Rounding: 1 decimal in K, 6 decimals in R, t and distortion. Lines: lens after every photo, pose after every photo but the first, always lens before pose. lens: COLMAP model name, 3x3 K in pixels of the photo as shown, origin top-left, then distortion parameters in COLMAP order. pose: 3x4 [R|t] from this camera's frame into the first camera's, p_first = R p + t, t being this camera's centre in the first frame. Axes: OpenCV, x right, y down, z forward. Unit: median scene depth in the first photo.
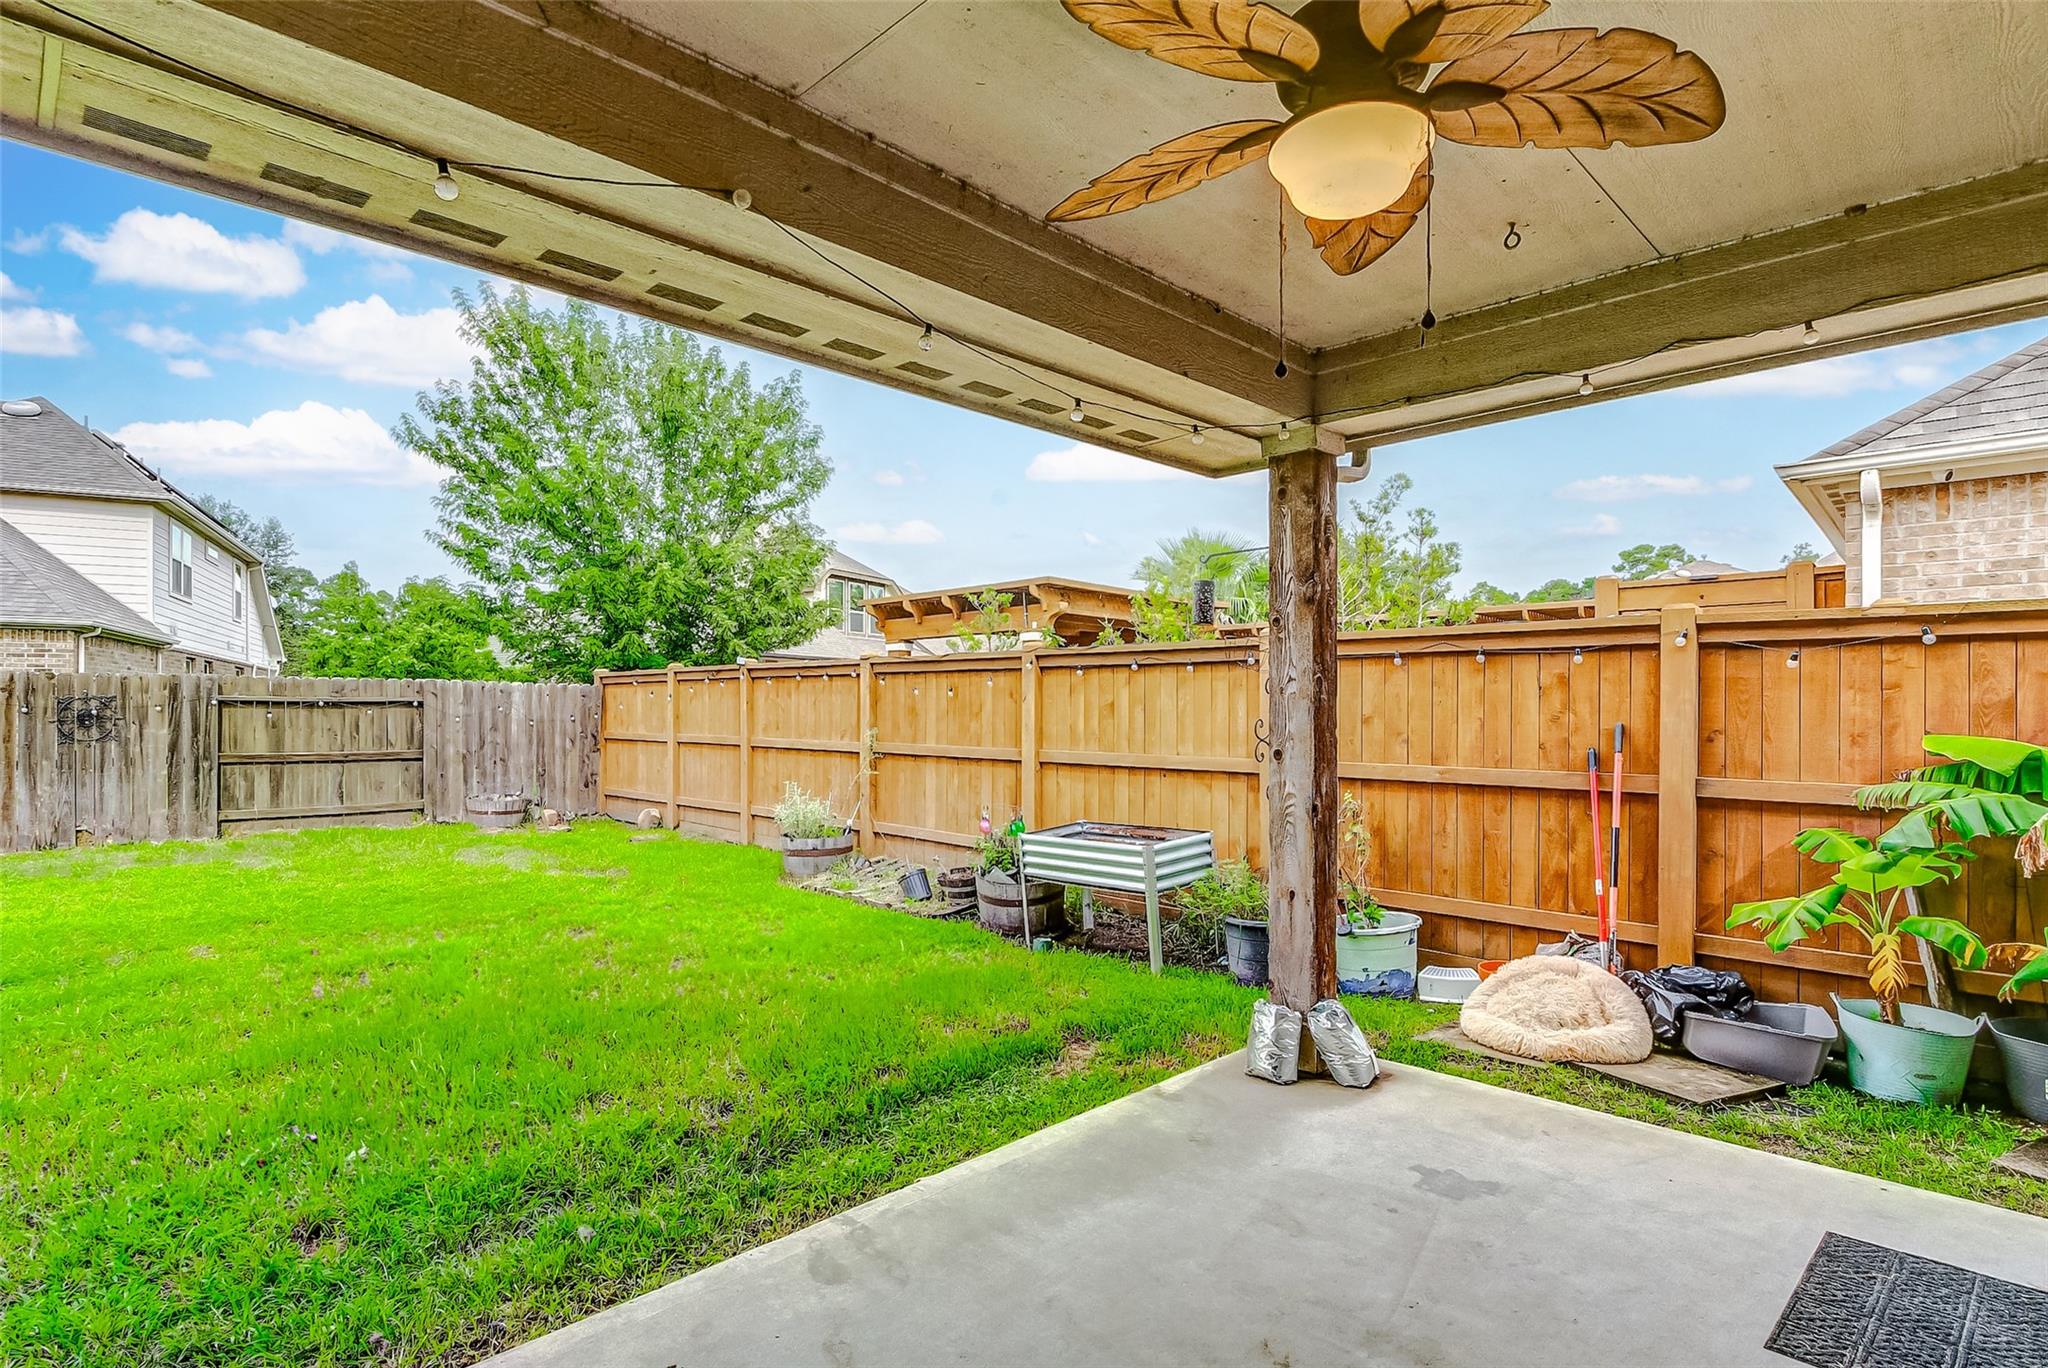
lens RADIAL K [[1026.2, 0, 1022.9], [0, 1026.2, 700.2], [0, 0, 1]] dist [0.002766, 0.000534]
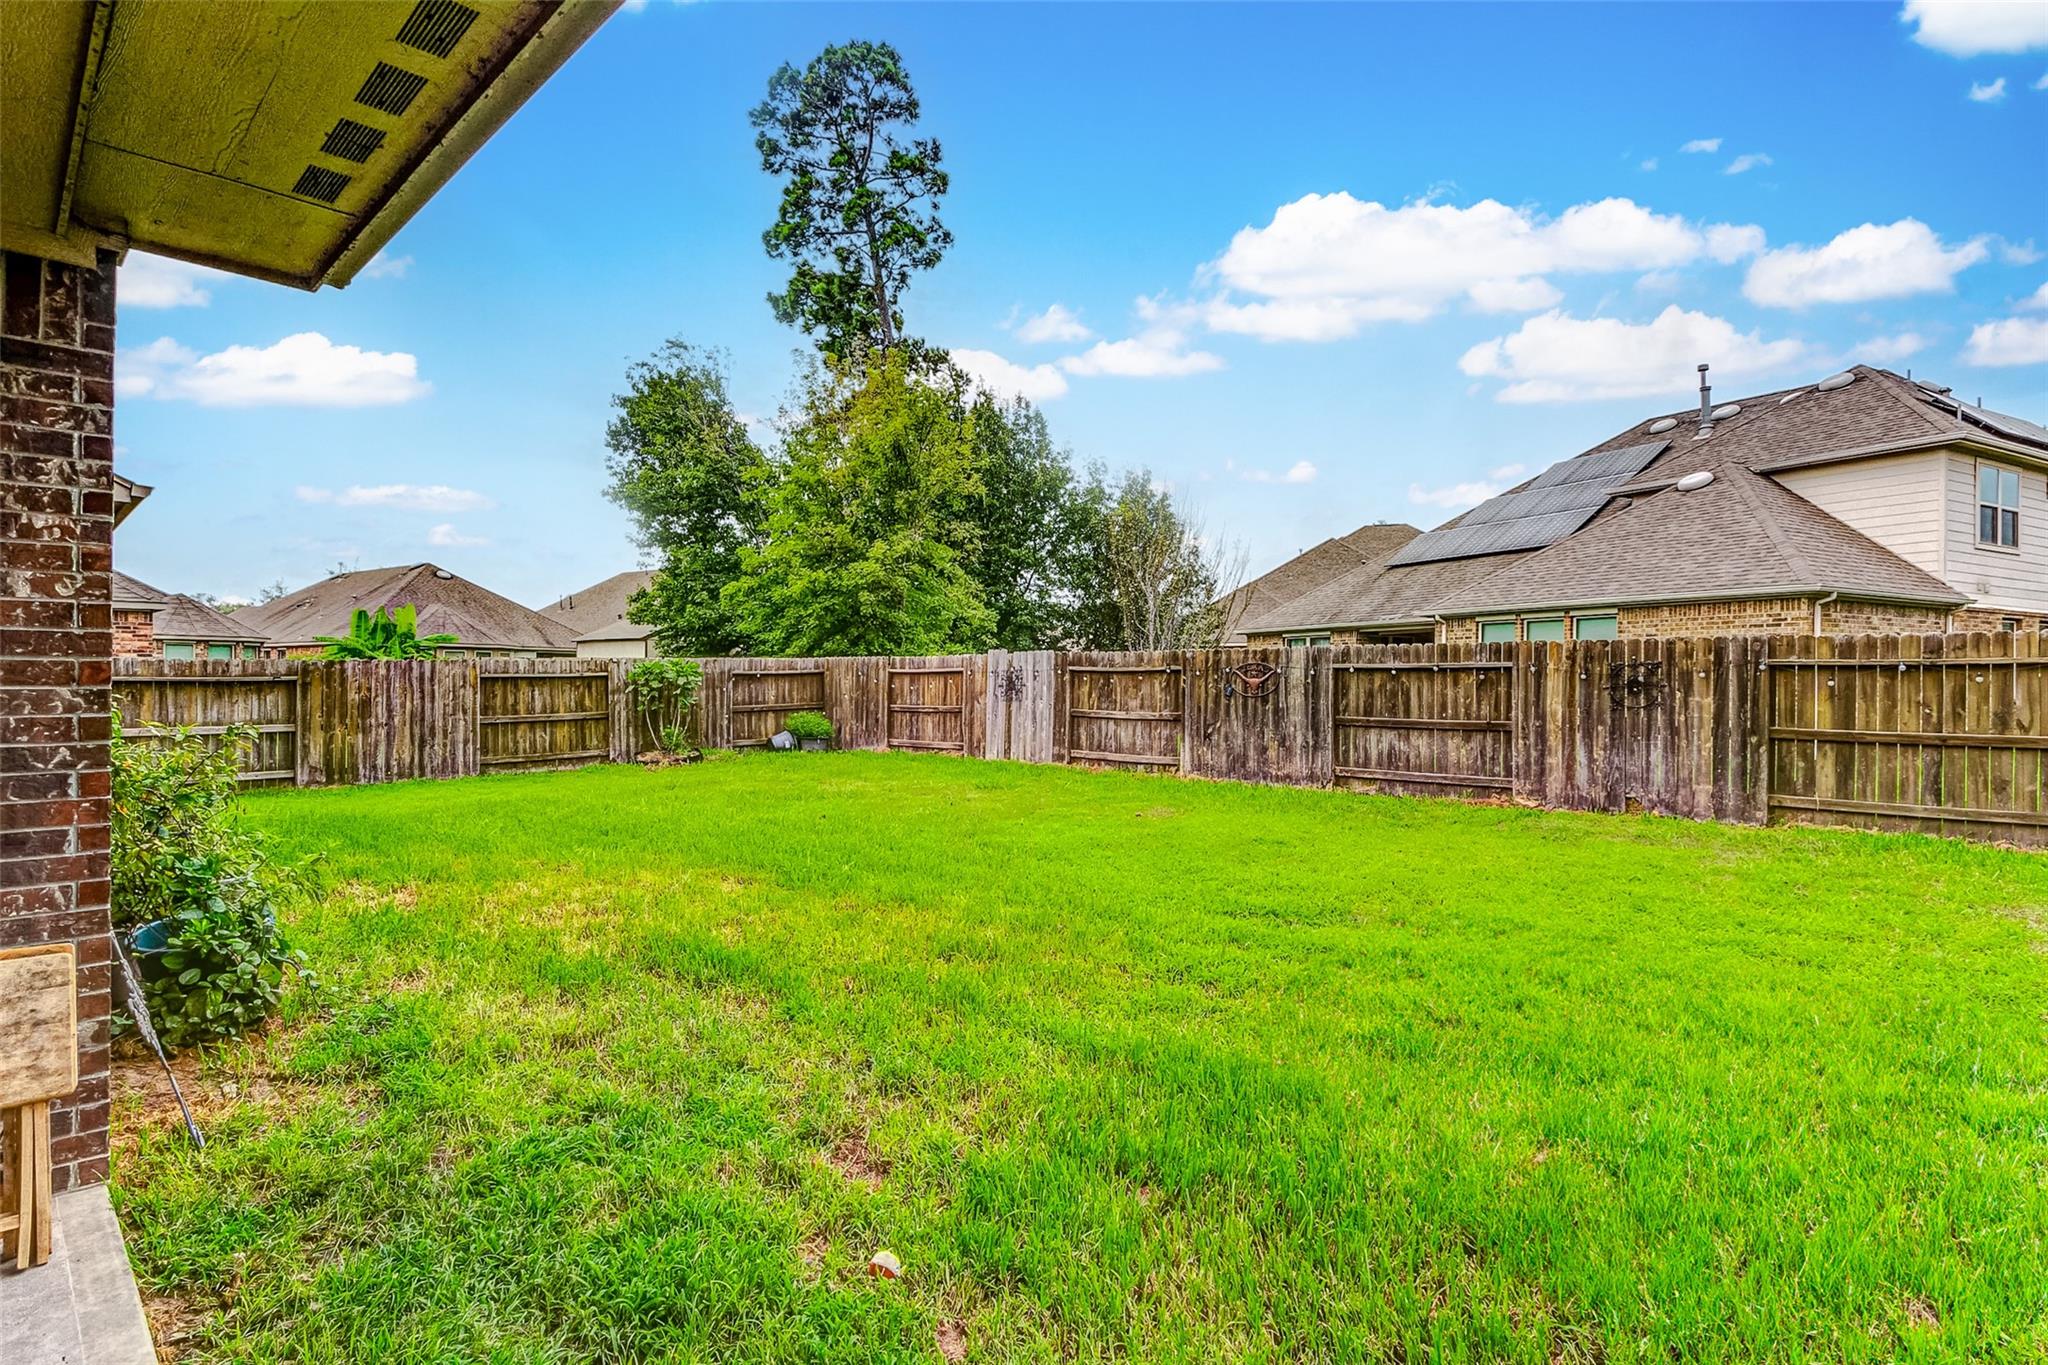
lens RADIAL K [[1026.2, 0, 1027.4], [0, 1026.2, 680.2], [0, 0, 1]] dist [0.002766, 0.000534]
pose [[0.005938, 0.000288, -0.999982, 0.068828], [0.006761, 0.999977, 0.000328, 0.008098], [0.999960, -0.006763, 0.005936, 0.381825]]
